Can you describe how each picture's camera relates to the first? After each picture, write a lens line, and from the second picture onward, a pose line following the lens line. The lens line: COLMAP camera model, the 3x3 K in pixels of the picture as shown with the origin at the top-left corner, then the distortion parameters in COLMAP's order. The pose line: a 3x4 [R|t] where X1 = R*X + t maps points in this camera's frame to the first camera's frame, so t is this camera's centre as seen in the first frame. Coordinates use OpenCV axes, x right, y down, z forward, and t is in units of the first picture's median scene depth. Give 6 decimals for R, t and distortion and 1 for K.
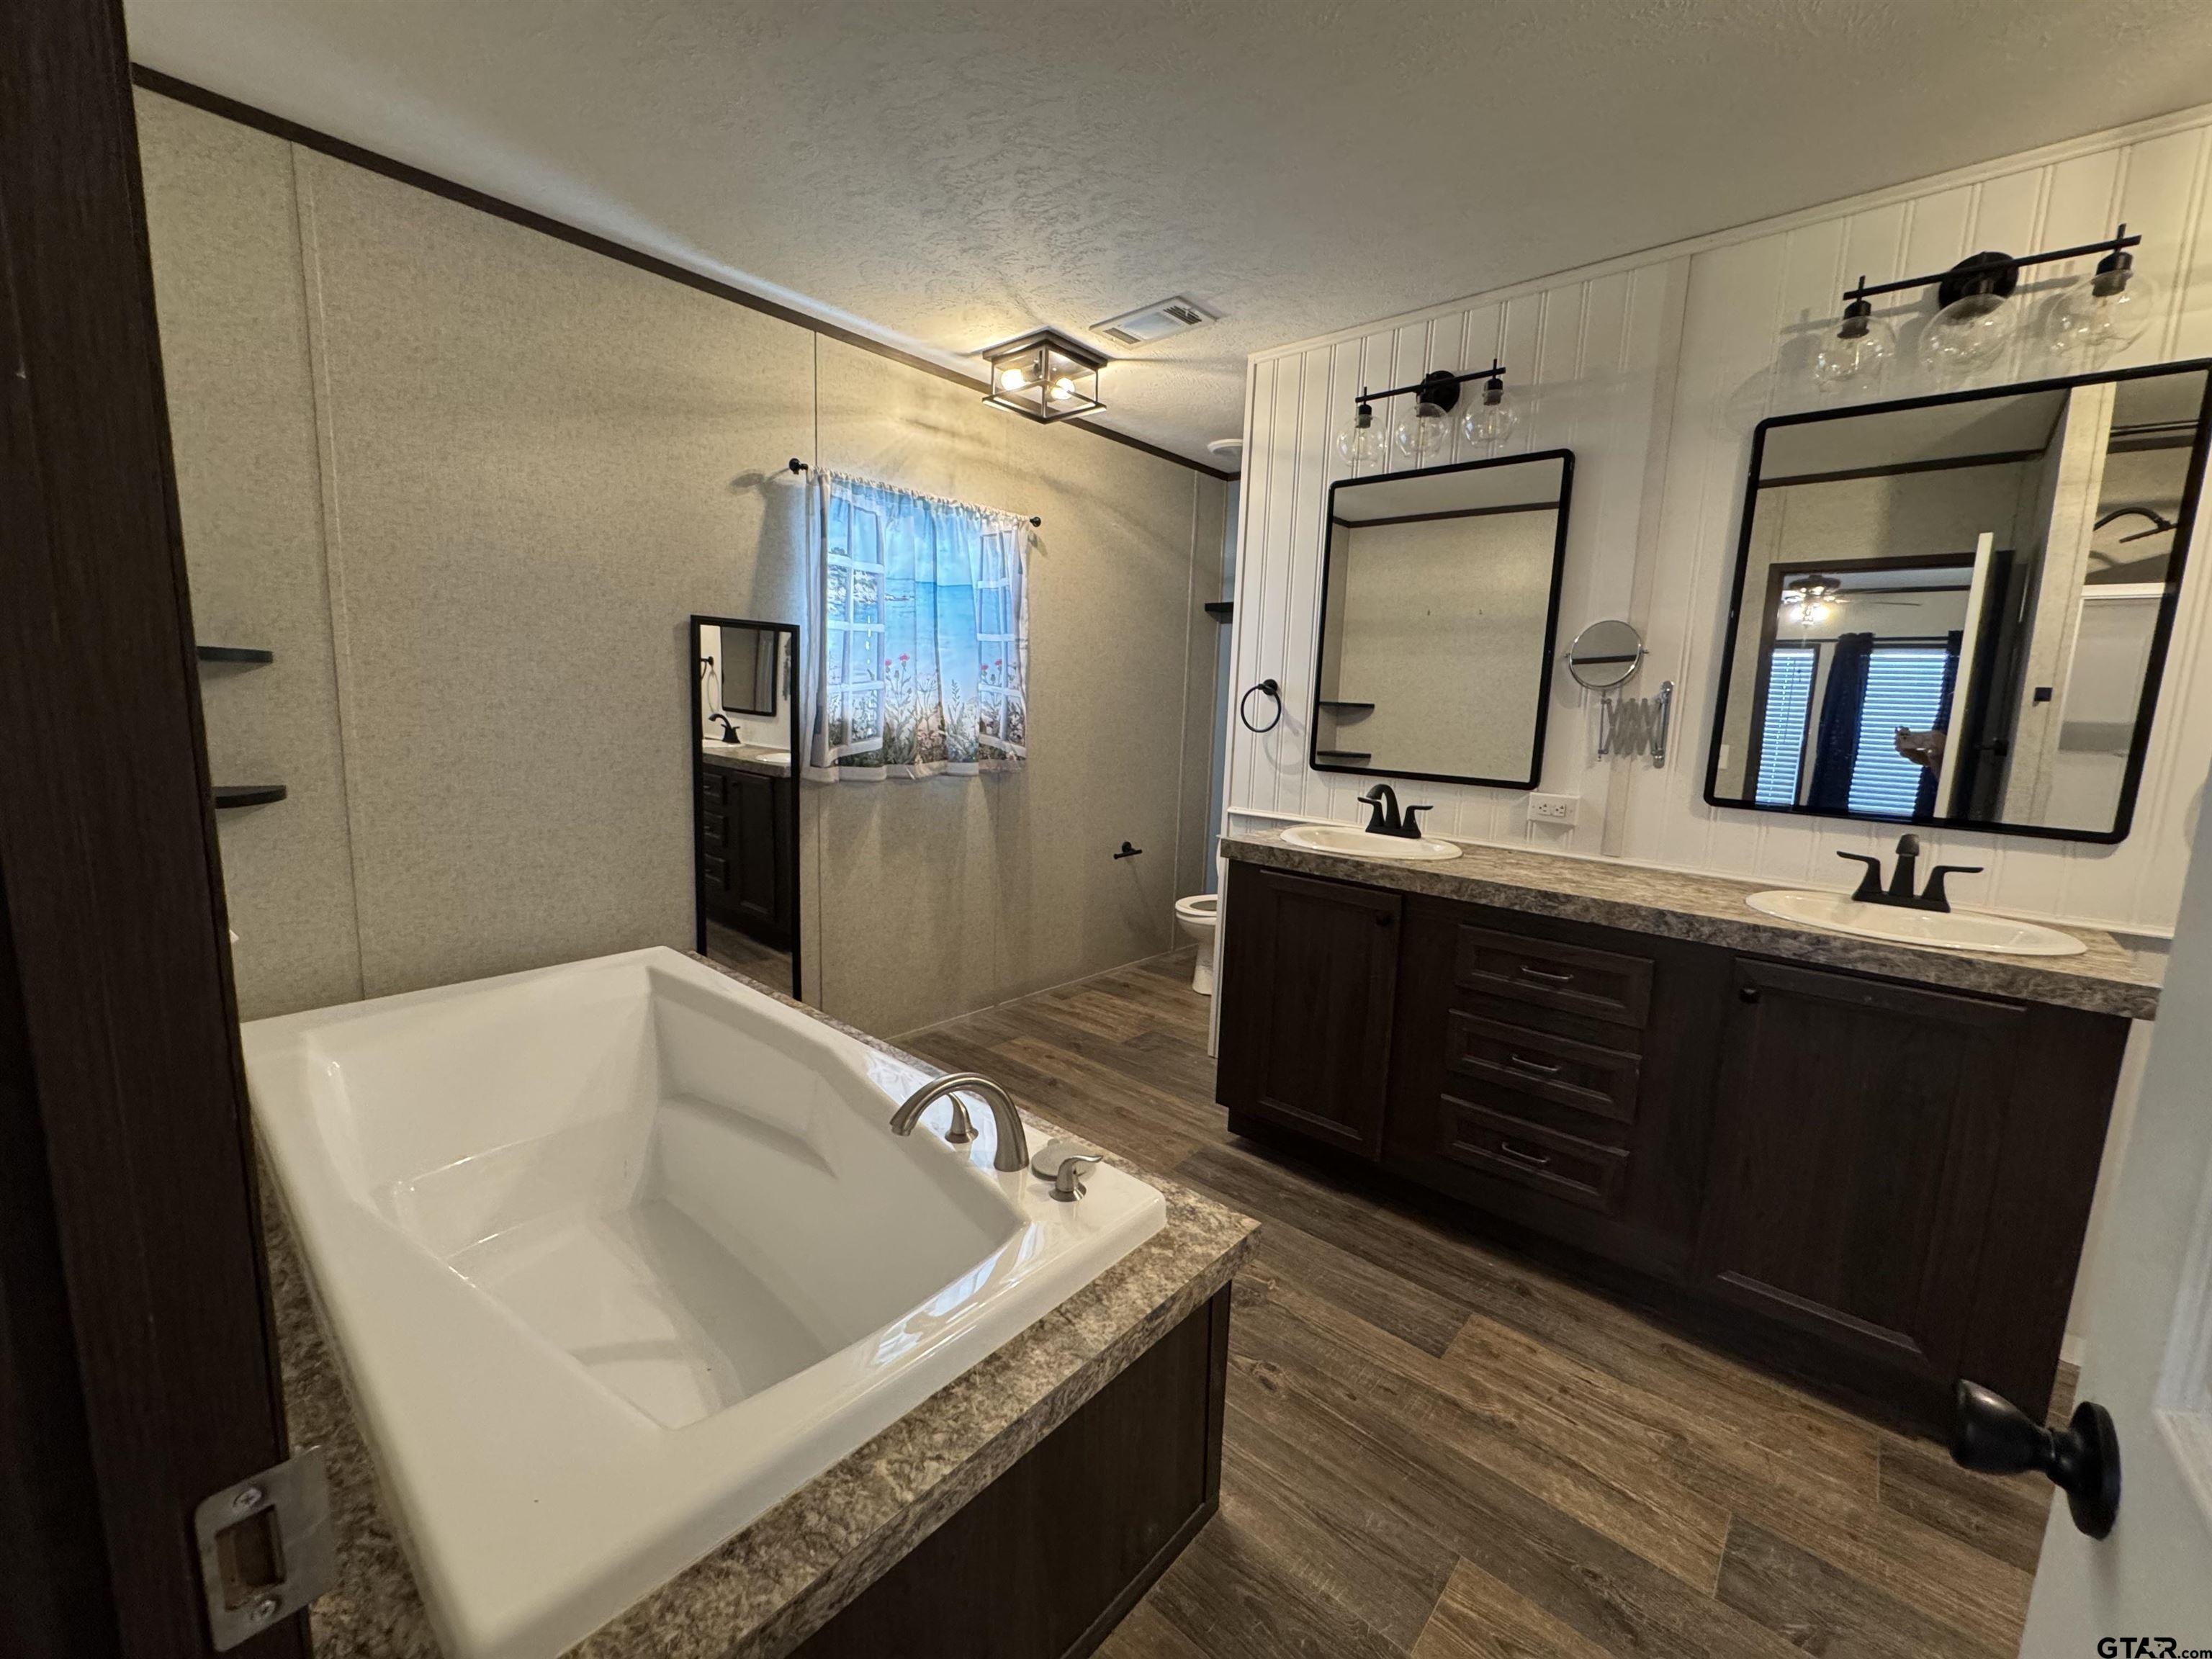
lens RADIAL K [[885.0, 0, 1106.0], [0, 885.0, 829.5], [0, 0, 1]] dist [-0.001356, -0.000031]
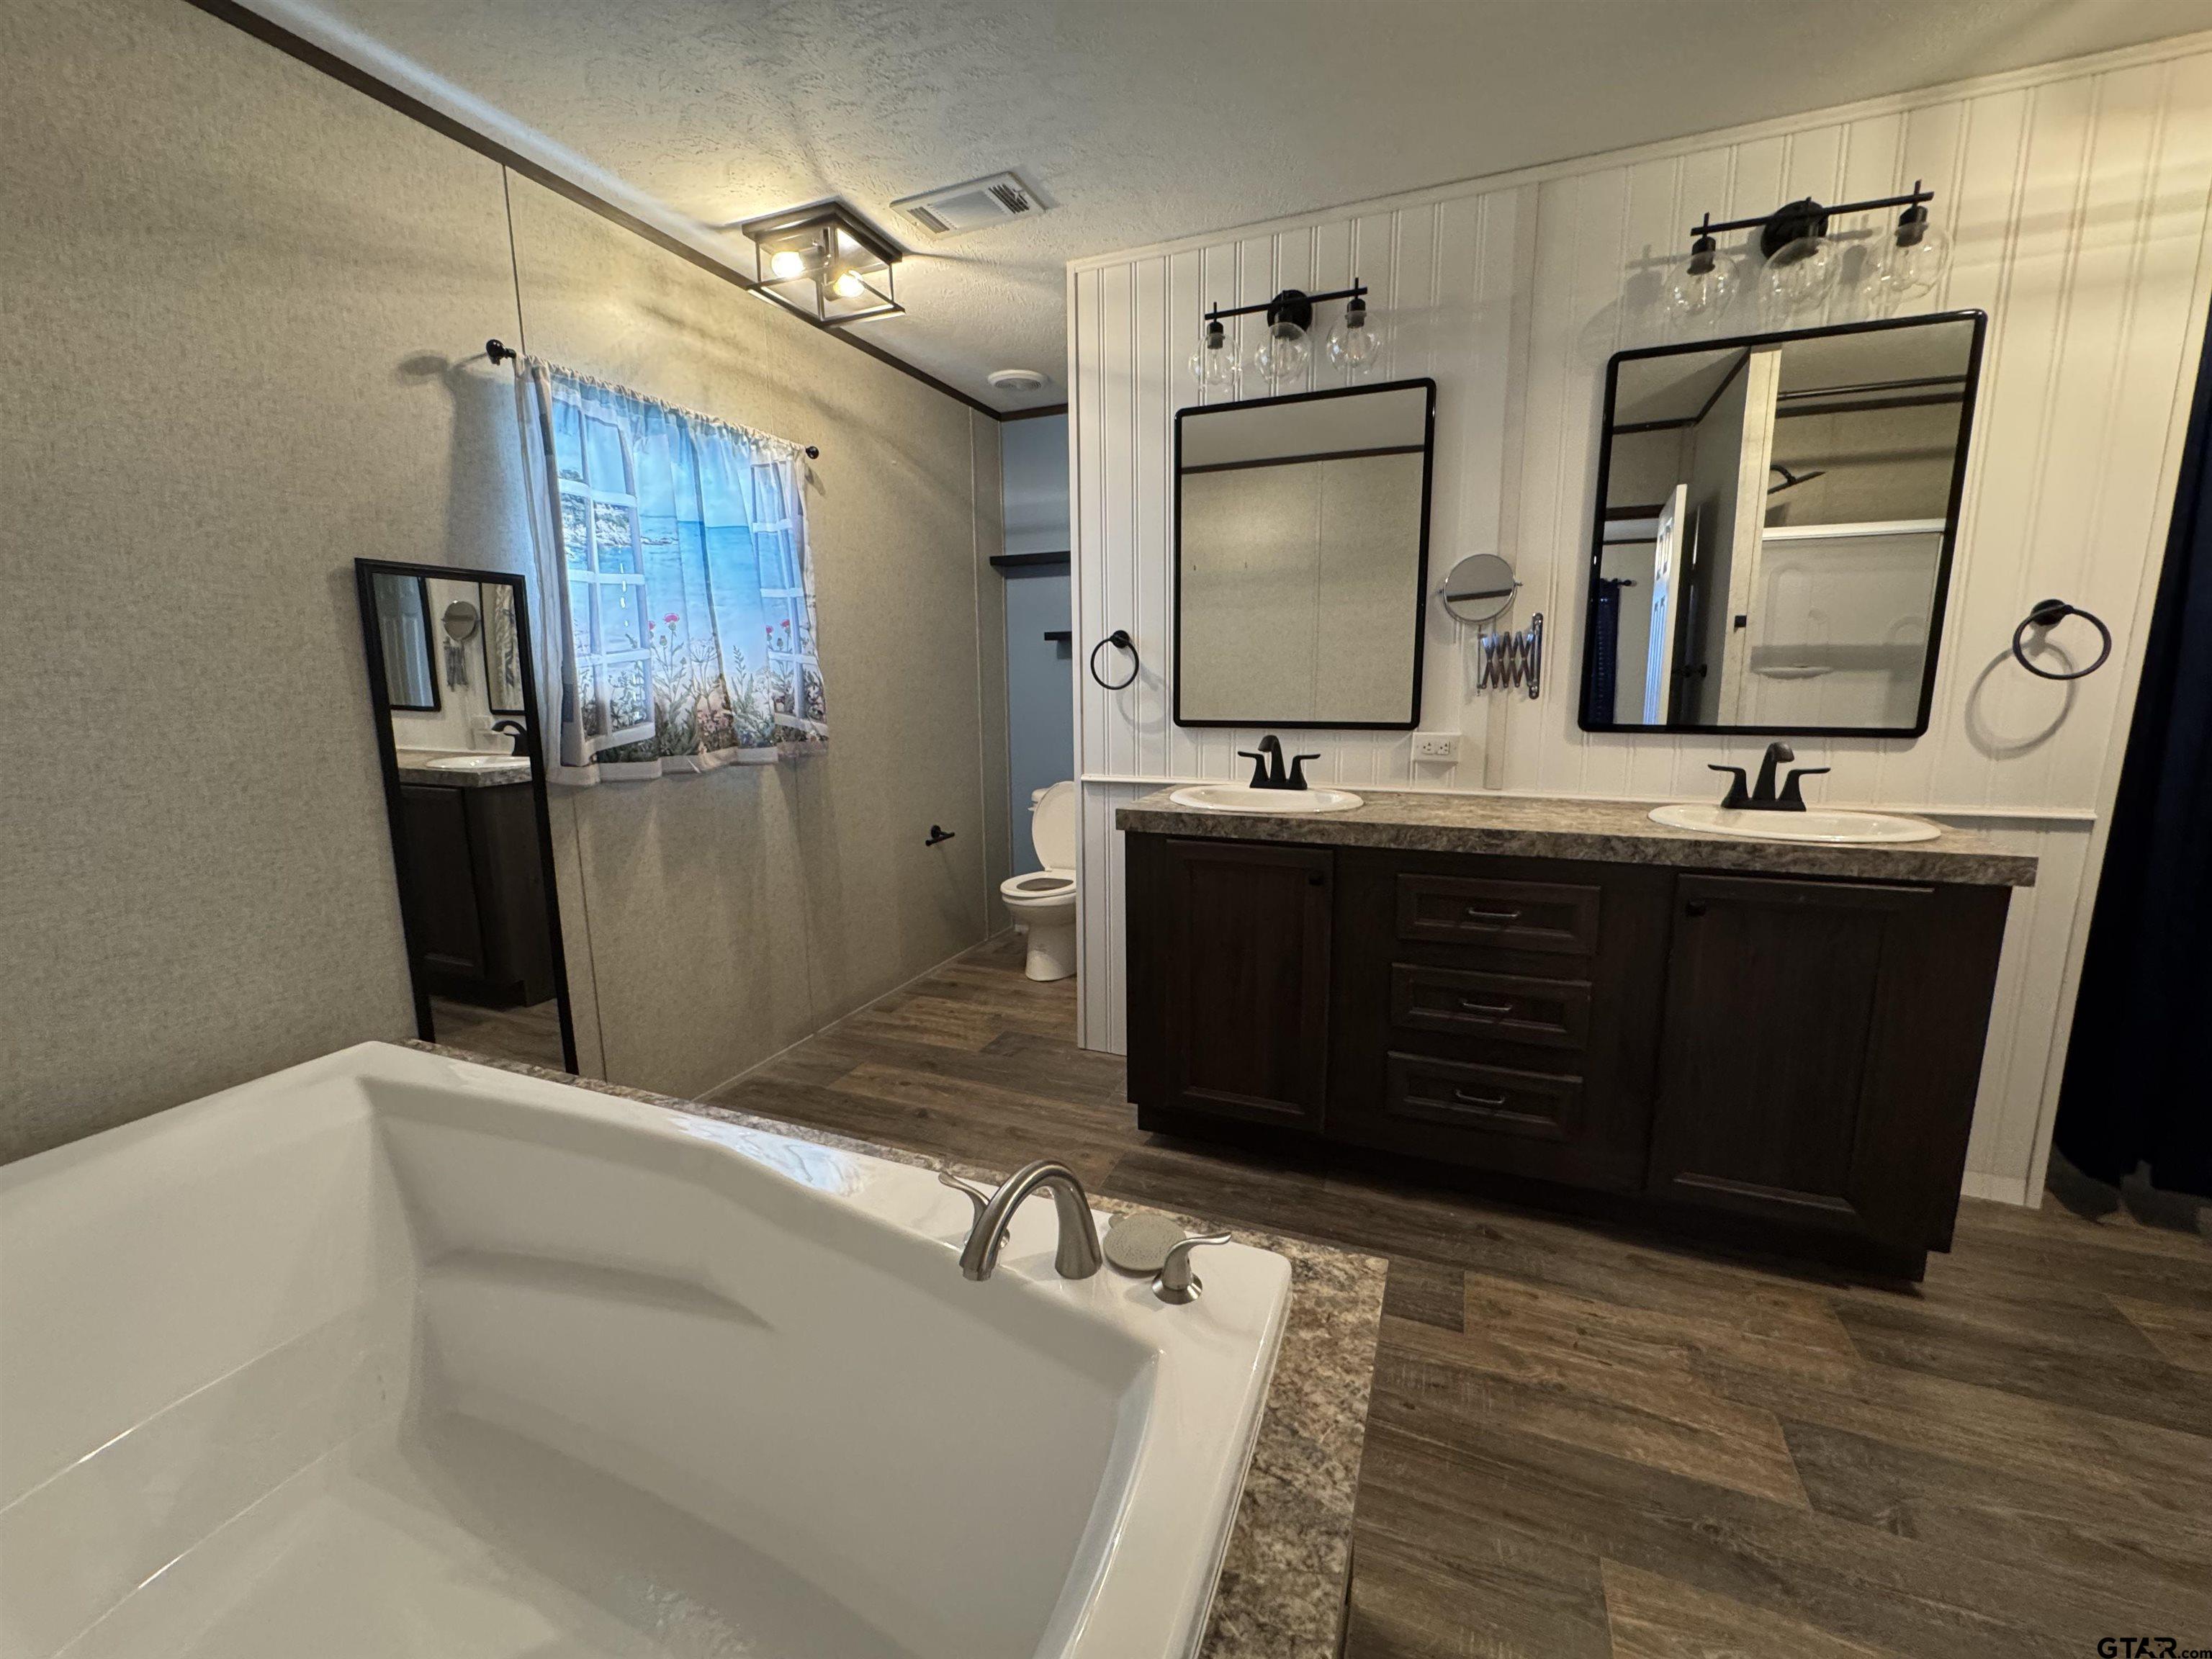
lens RADIAL K [[884.9, 0, 1106.0], [0, 884.9, 829.5], [0, 0, 1]] dist [-0.001299, -0.000778]
pose [[0.943440, -0.102351, 0.315348, -0.163185], [0.092990, 0.994666, 0.044633, -0.010139], [-0.318234, -0.012784, 0.947926, 0.168847]]
